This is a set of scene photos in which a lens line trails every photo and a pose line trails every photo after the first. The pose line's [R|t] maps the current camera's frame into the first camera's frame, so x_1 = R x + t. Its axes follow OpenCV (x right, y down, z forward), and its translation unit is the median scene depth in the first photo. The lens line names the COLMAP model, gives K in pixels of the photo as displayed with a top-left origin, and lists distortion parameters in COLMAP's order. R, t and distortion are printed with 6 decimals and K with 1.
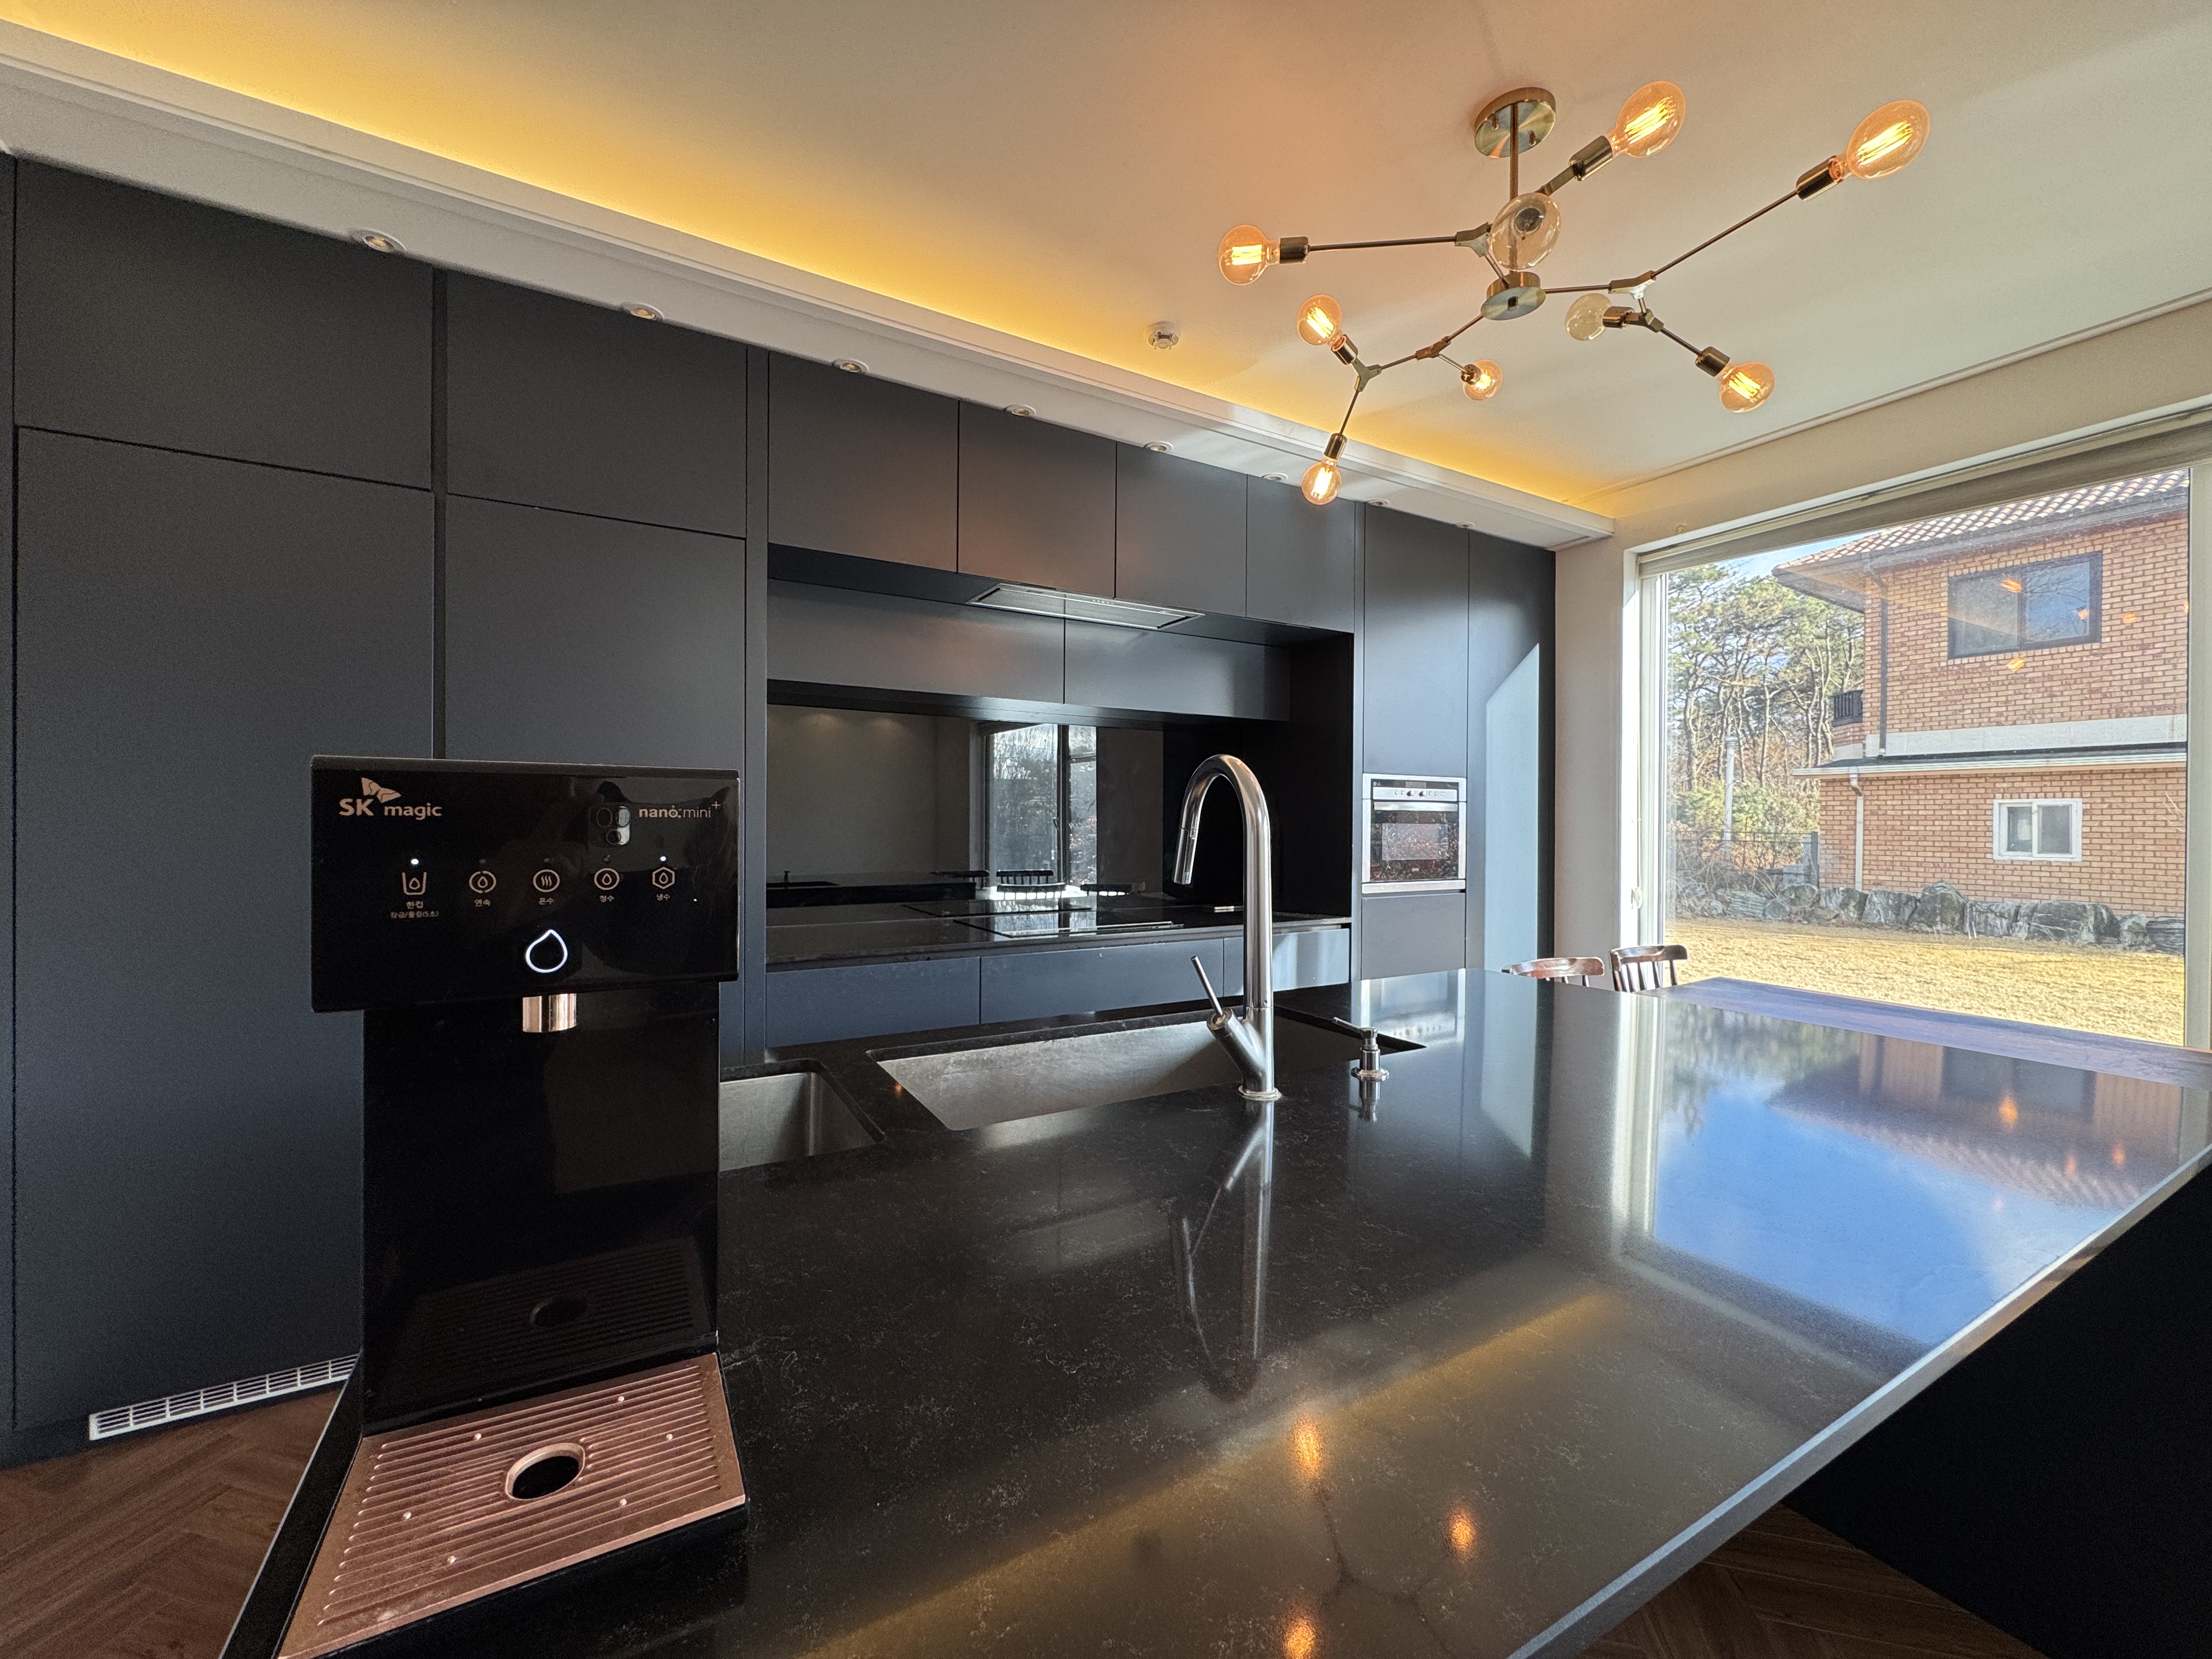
lens RADIAL K [[881.2, 0, 1100.7], [0, 881.2, 832.1], [0, 0, 1]] dist [0.000281, -0.000113]
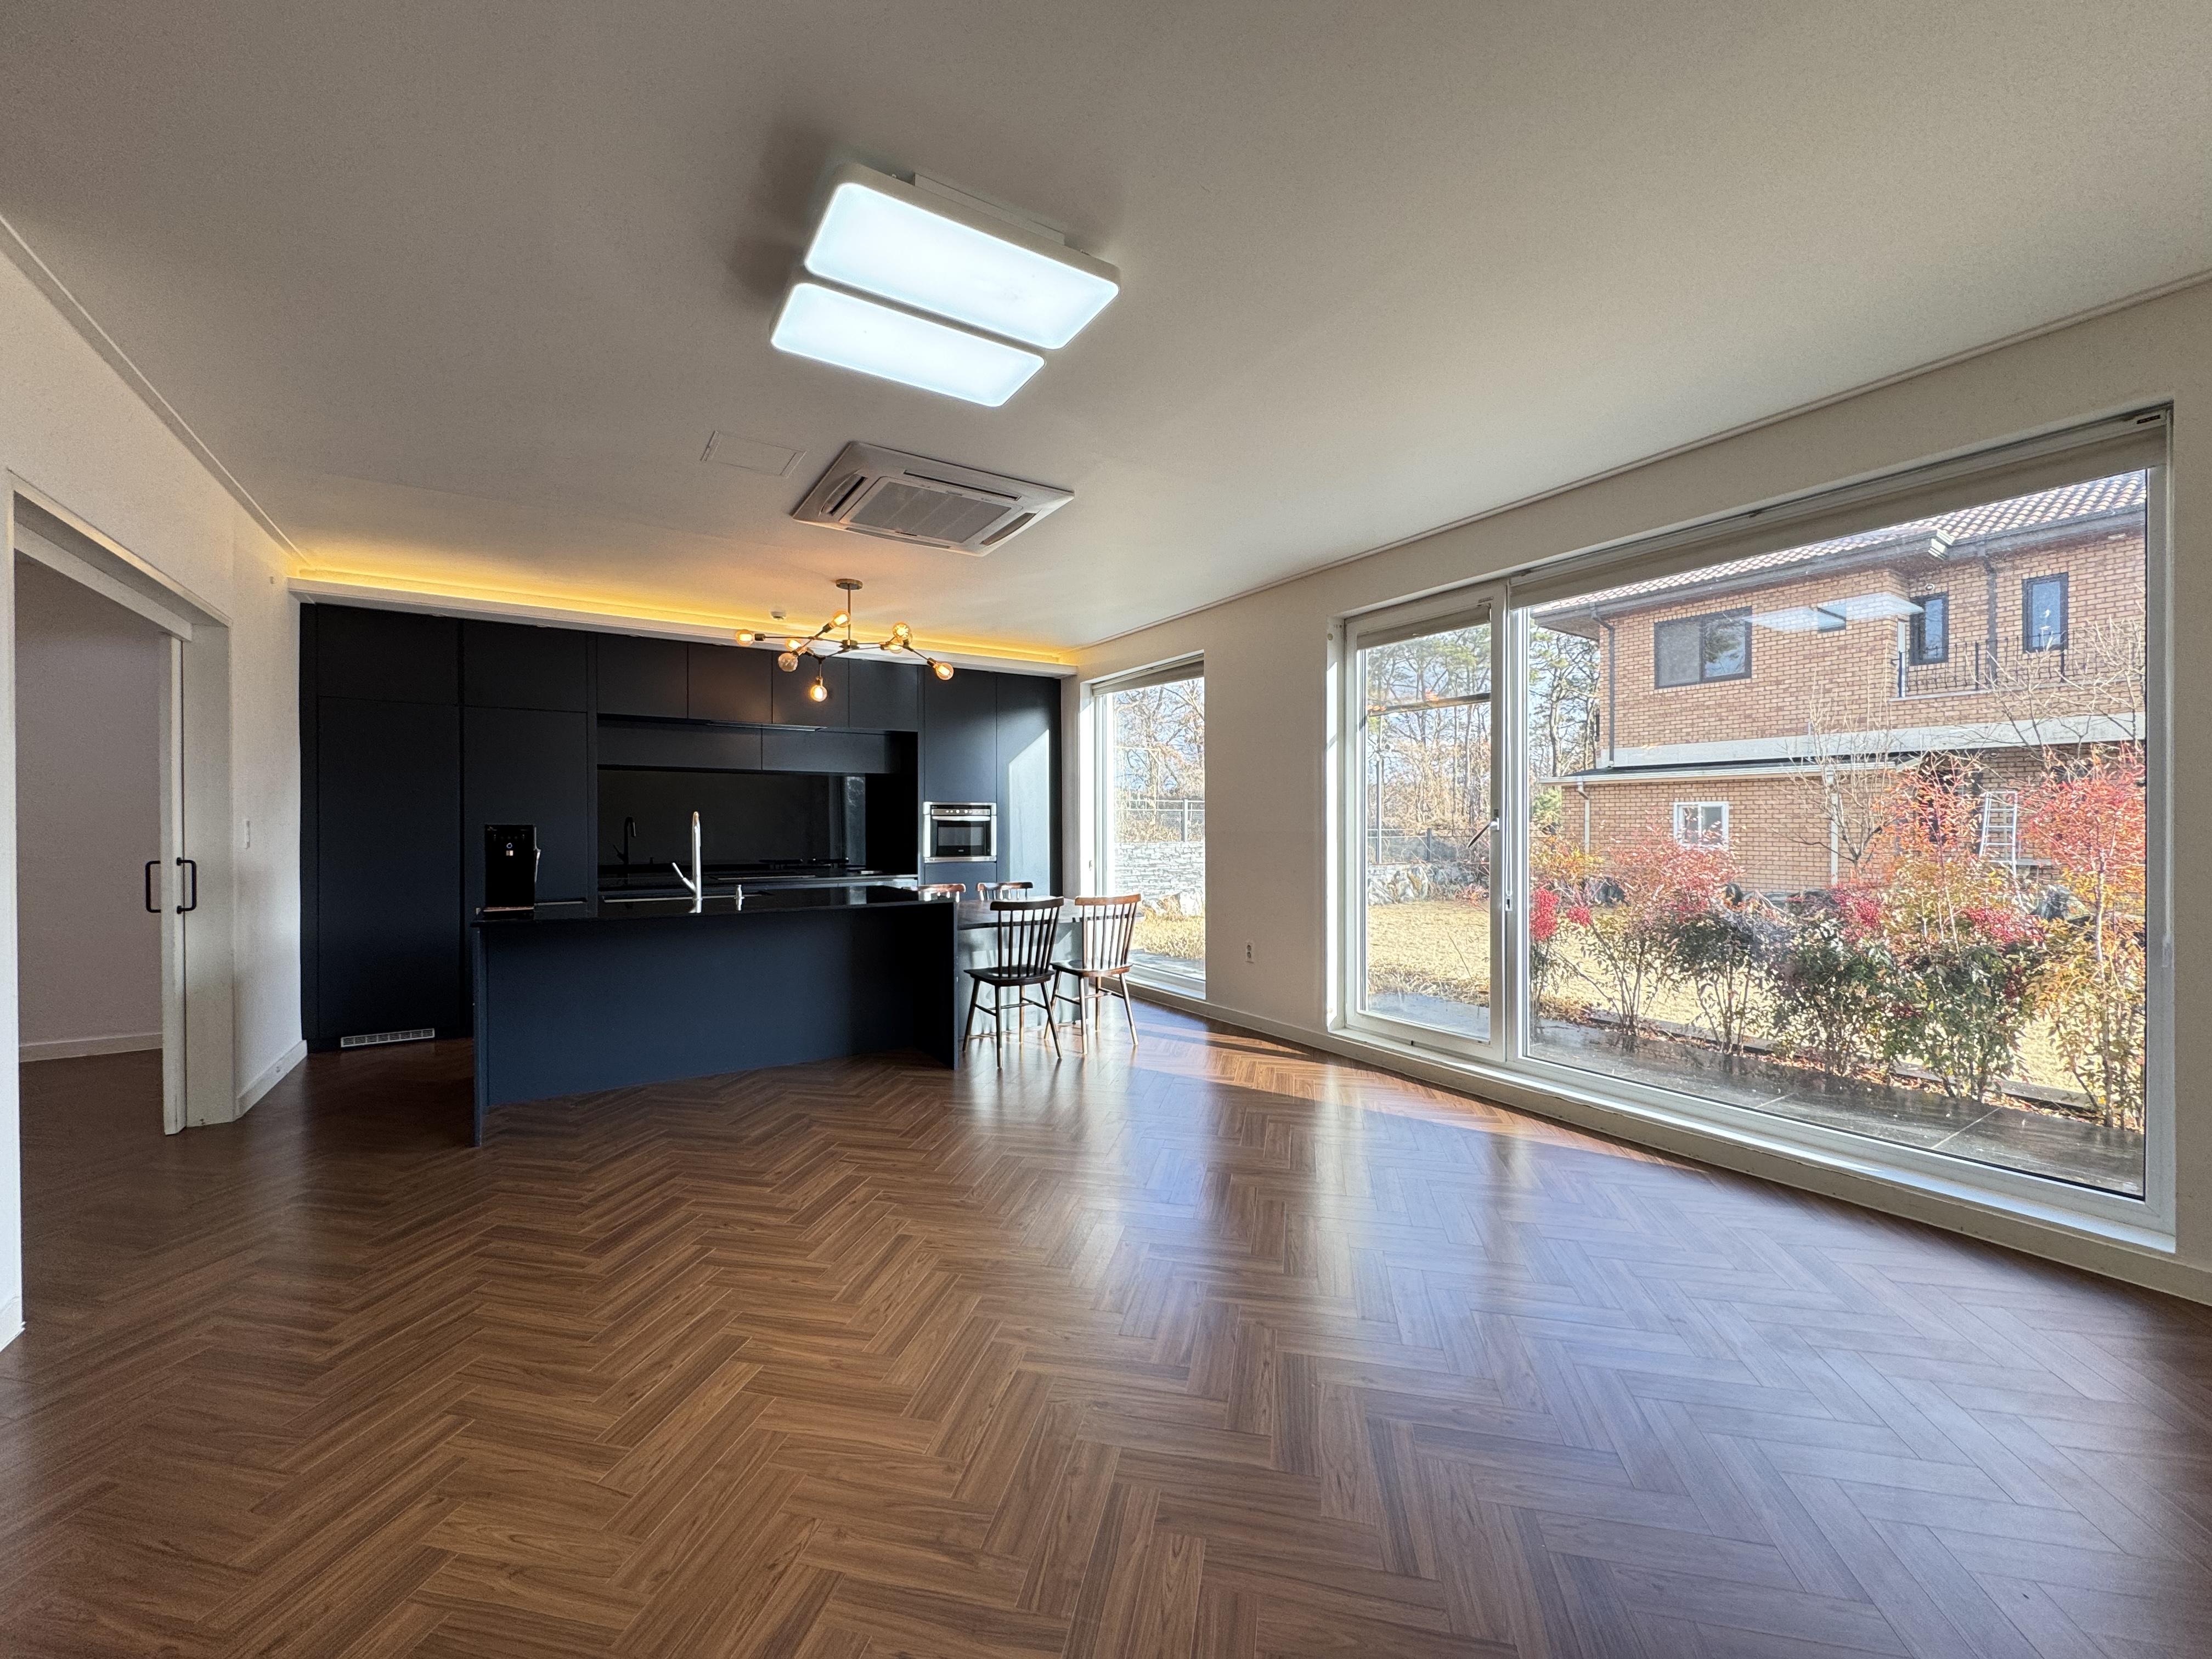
lens RADIAL K [[895.8, 0, 1118.3], [0, 895.8, 830.2], [0, 0, 1]] dist [-0.000142, 0.000096]
pose [[0.998326, -0.008943, 0.057151, 0.146314], [0.009226, 0.999946, -0.004692, 0.002307], [-0.057106, 0.005211, 0.998355, -0.245692]]
